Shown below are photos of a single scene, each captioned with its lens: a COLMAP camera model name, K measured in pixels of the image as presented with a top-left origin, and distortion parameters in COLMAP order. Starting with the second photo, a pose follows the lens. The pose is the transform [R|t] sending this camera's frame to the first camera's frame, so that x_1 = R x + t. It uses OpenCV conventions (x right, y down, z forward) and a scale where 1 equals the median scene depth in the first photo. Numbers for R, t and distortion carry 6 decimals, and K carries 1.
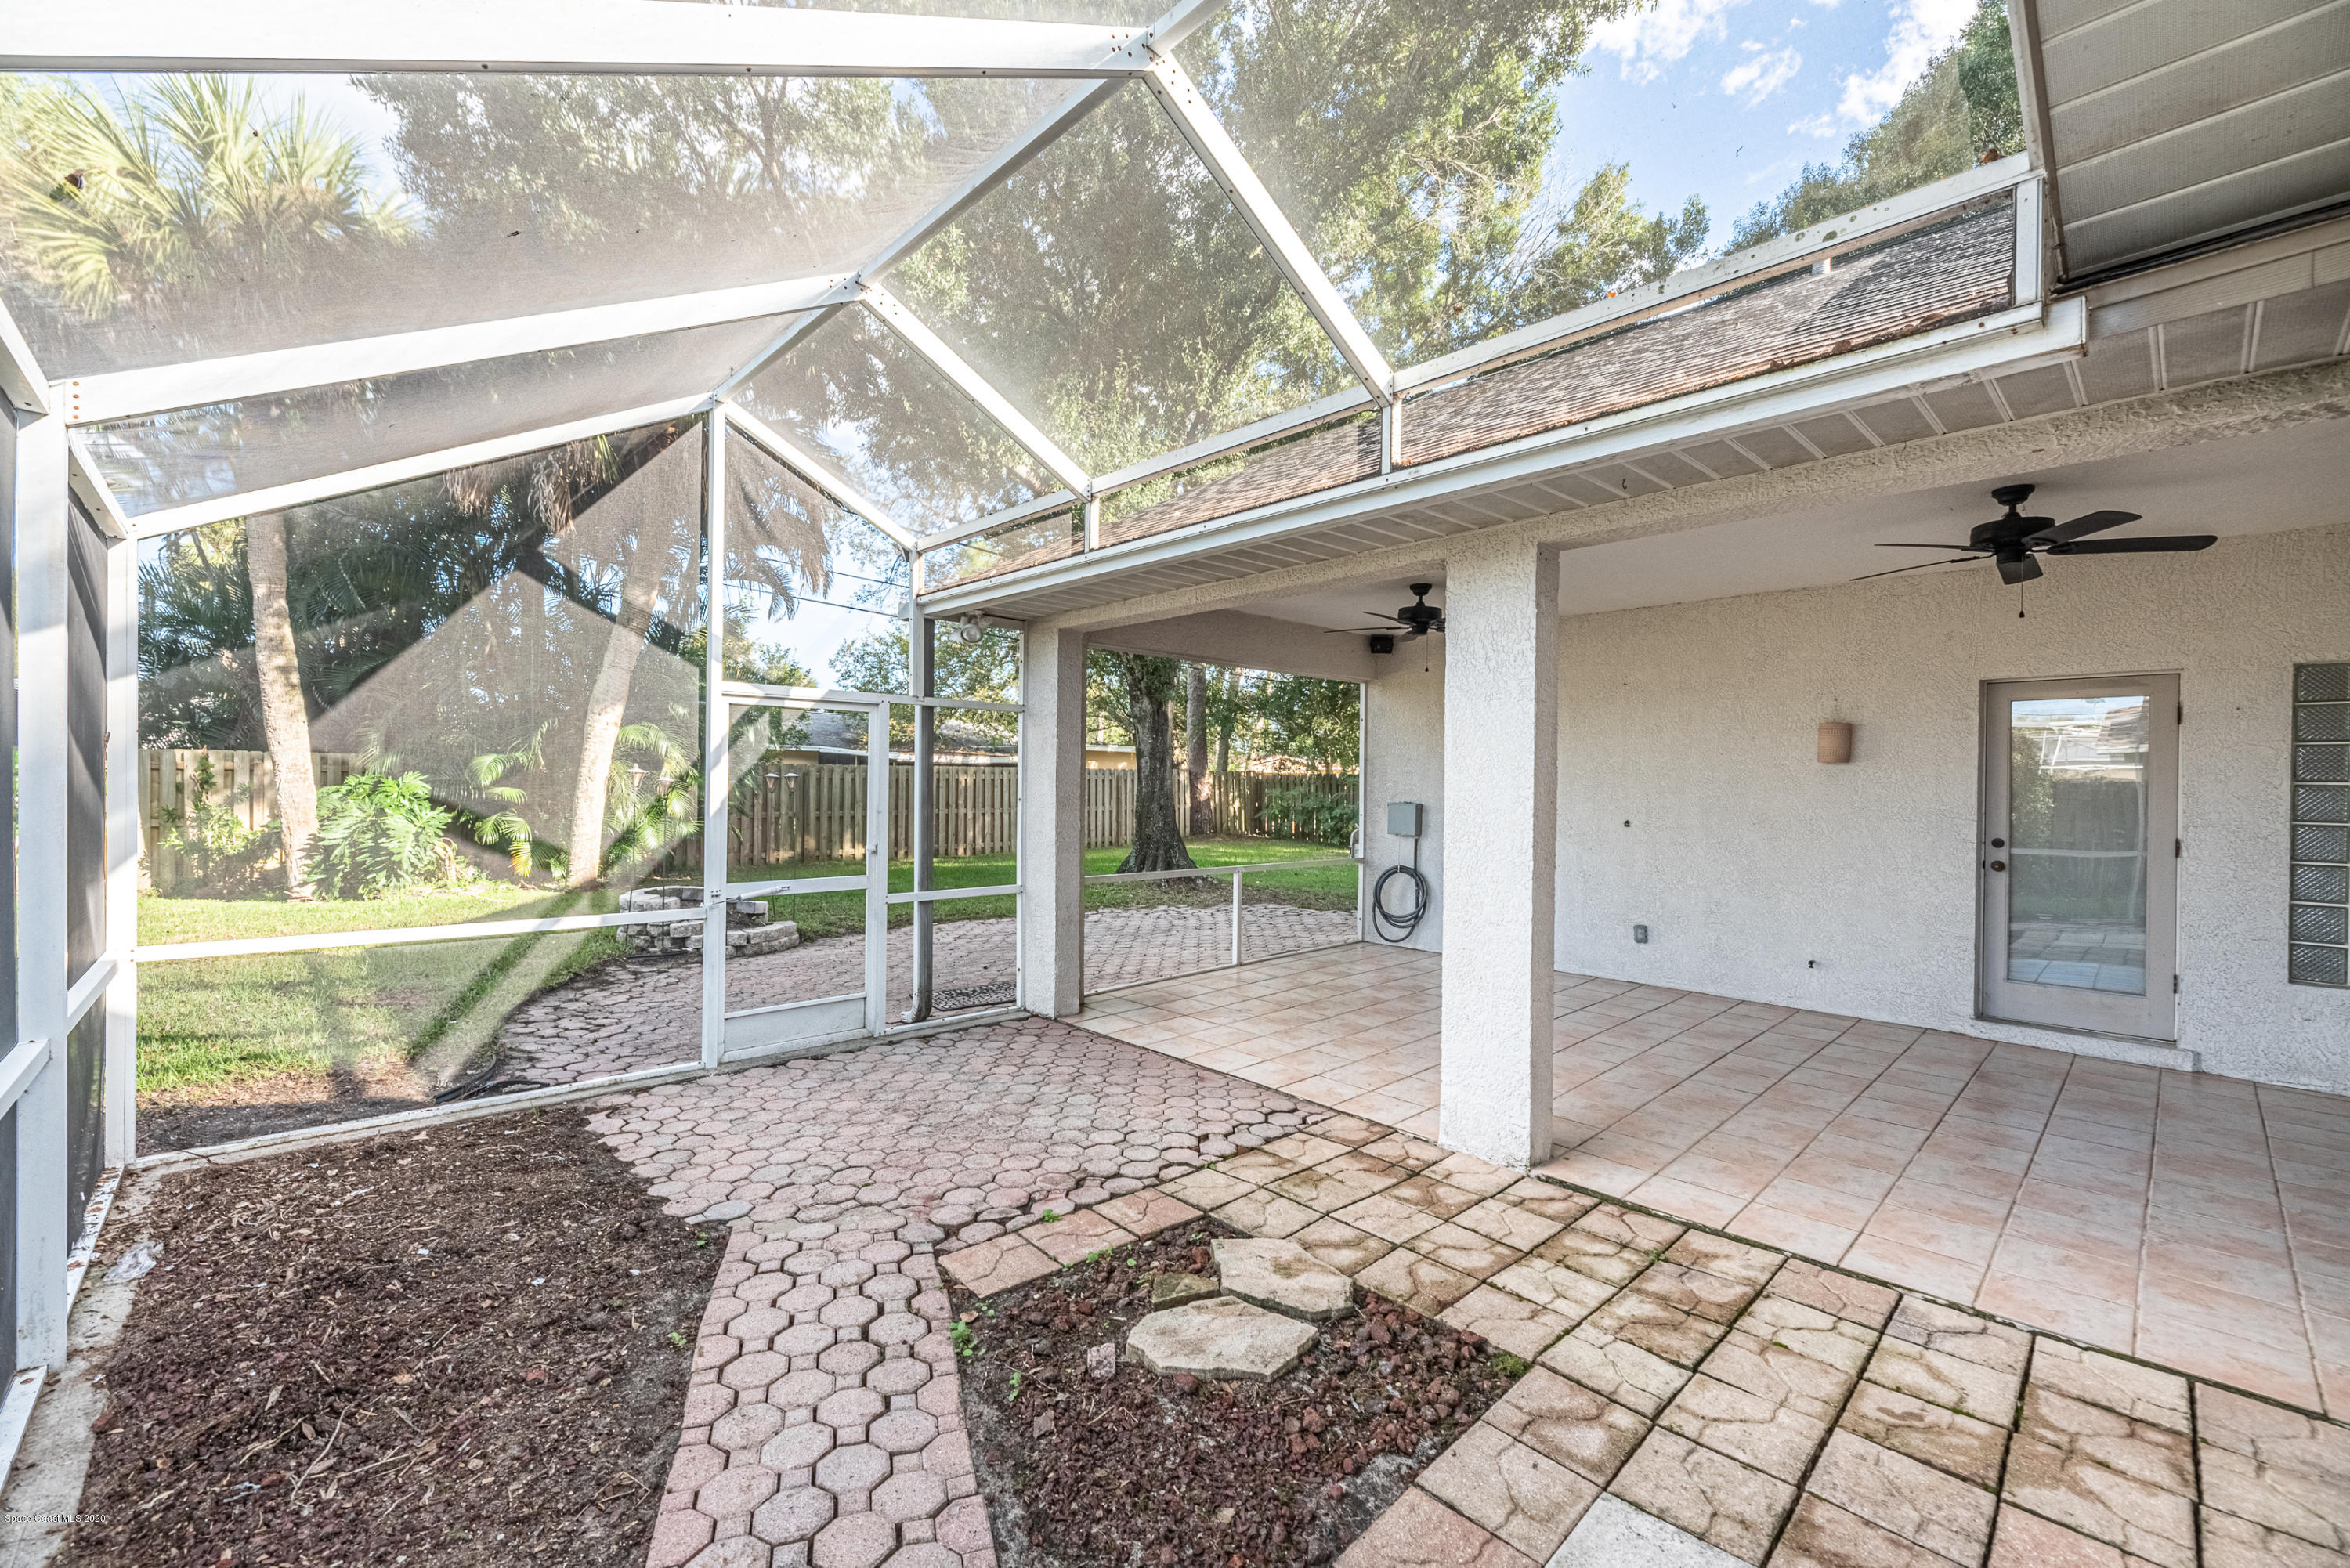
lens RADIAL K [[953.2, 0, 1159.4], [0, 953.2, 792.8], [0, 0, 1]] dist [0.001187, -0.001643]
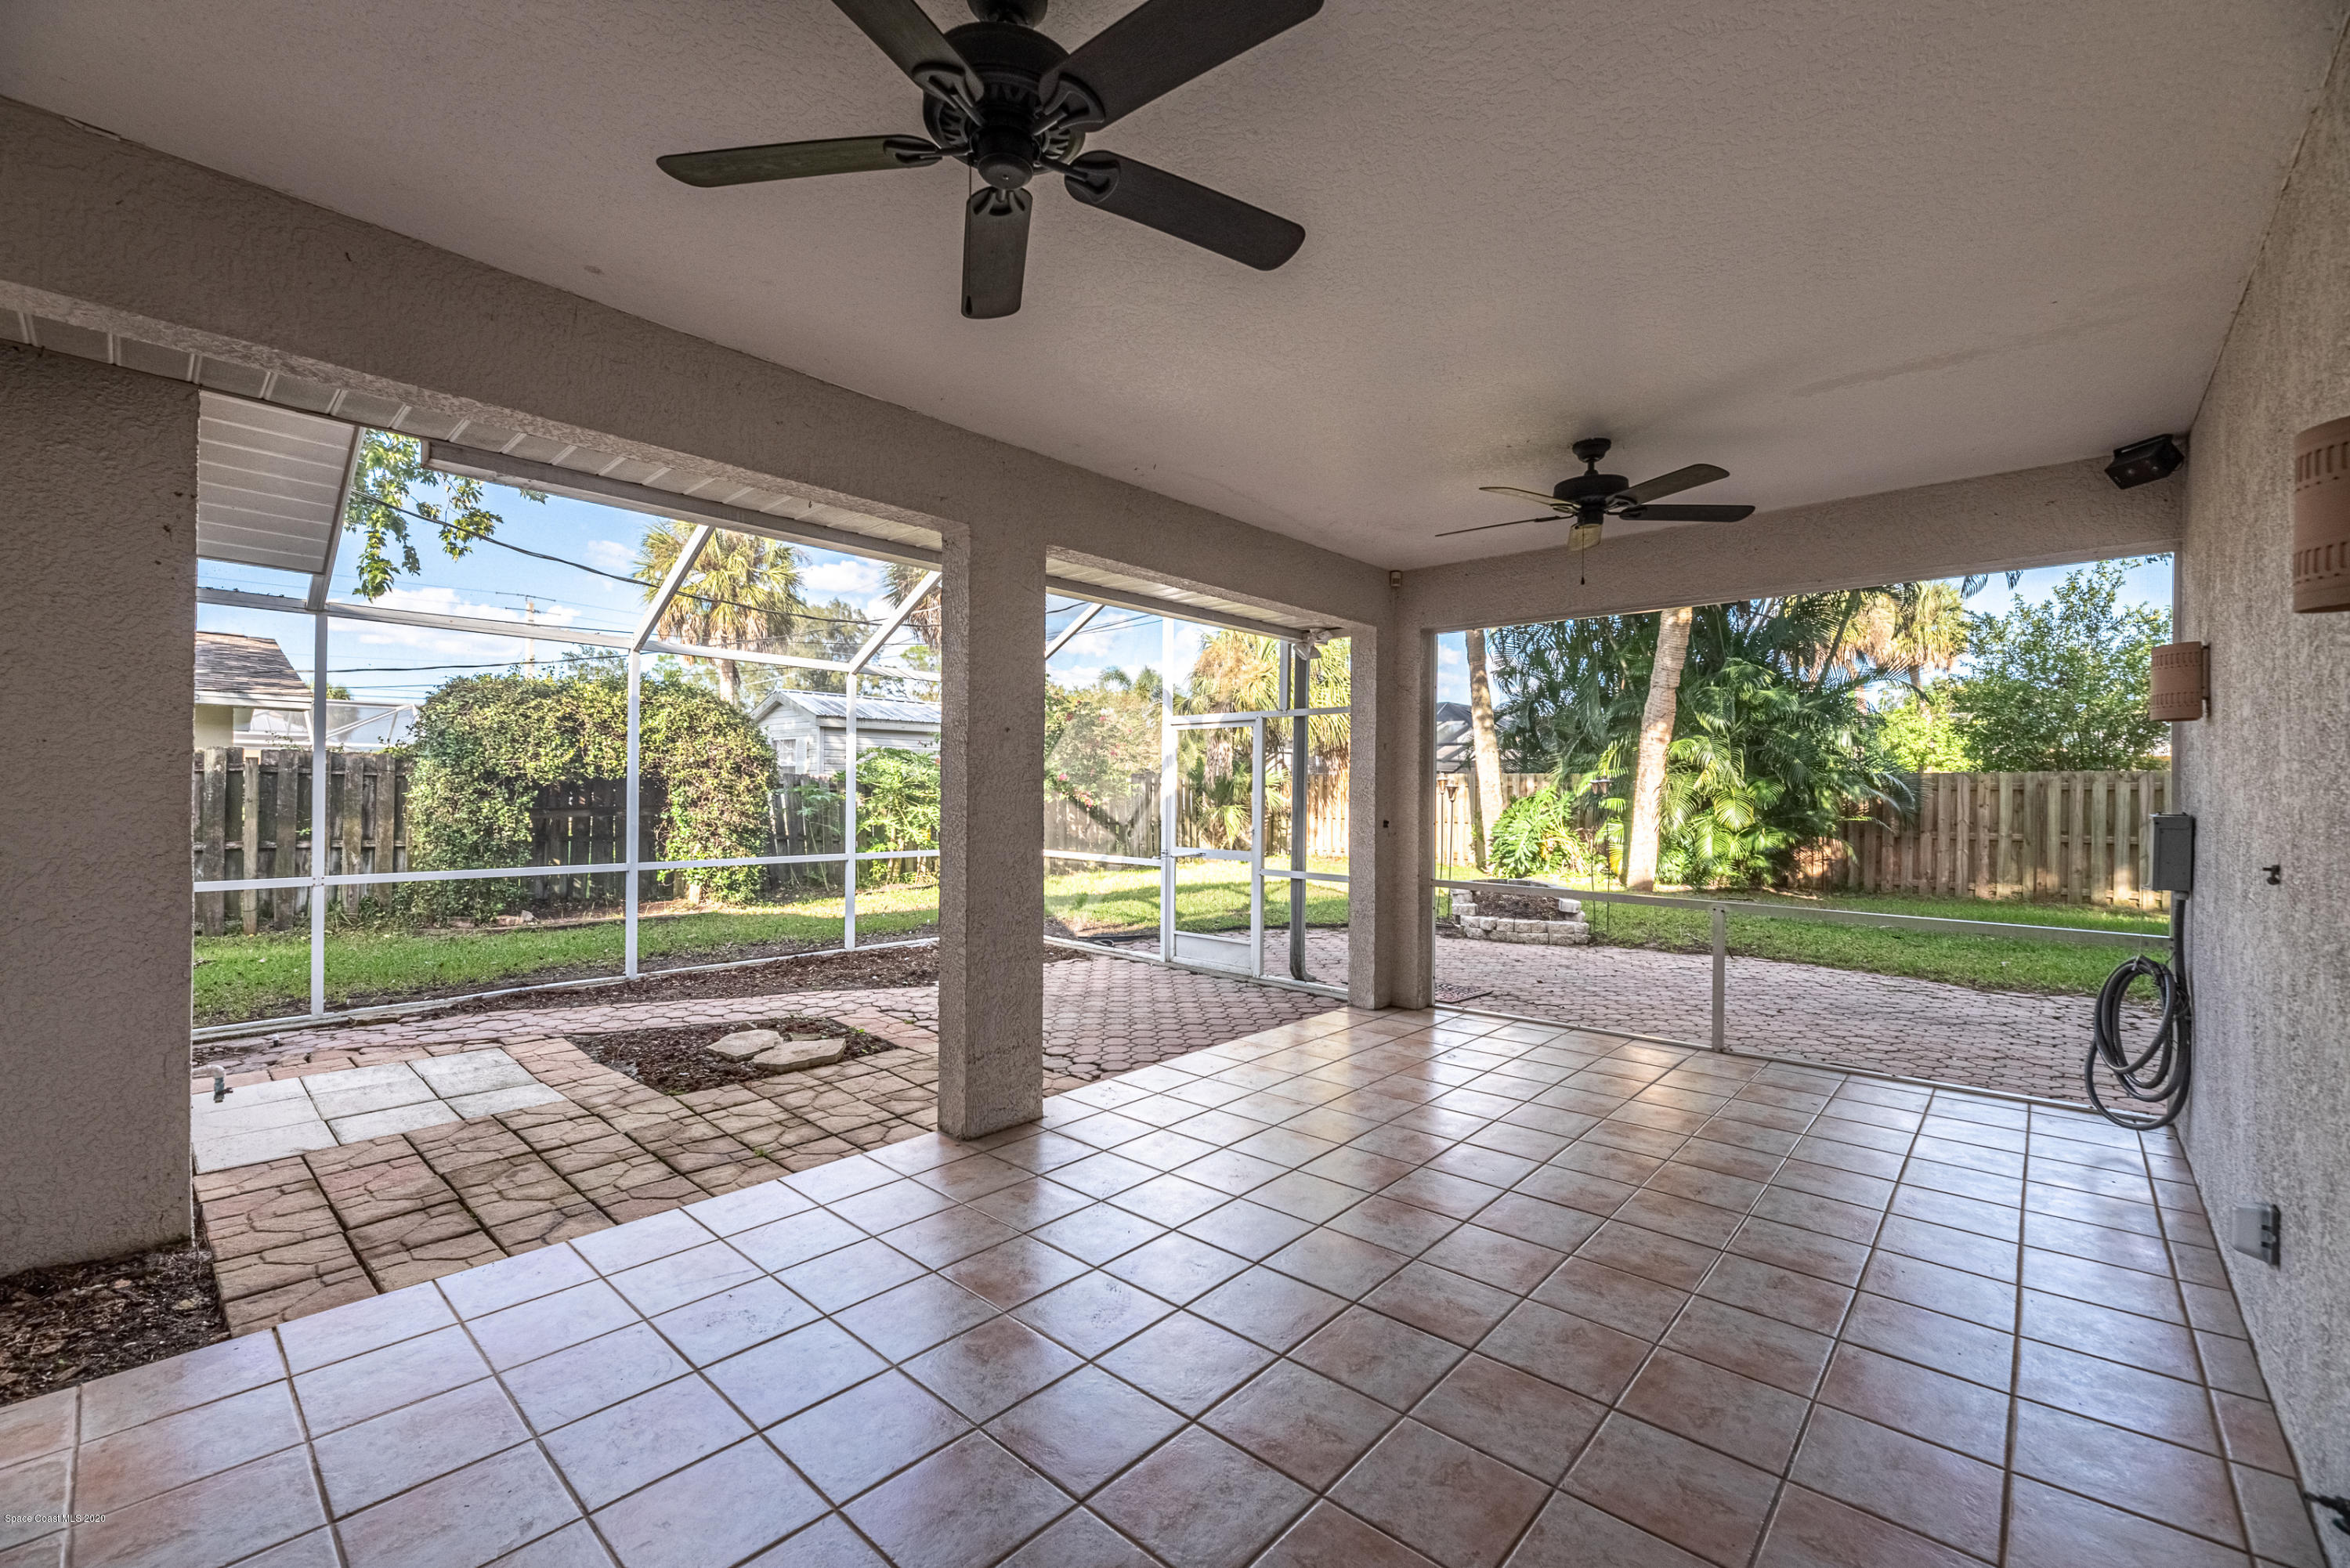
lens RADIAL K [[953.2, 0, 1172.3], [0, 953.2, 796.2], [0, 0, 1]] dist [0.001187, -0.001643]
pose [[0.078664, -0.003394, -0.996895, 0.968568], [-0.019956, 0.999788, -0.004979, 0.020419], [0.996701, 0.020286, 0.078579, 0.780091]]
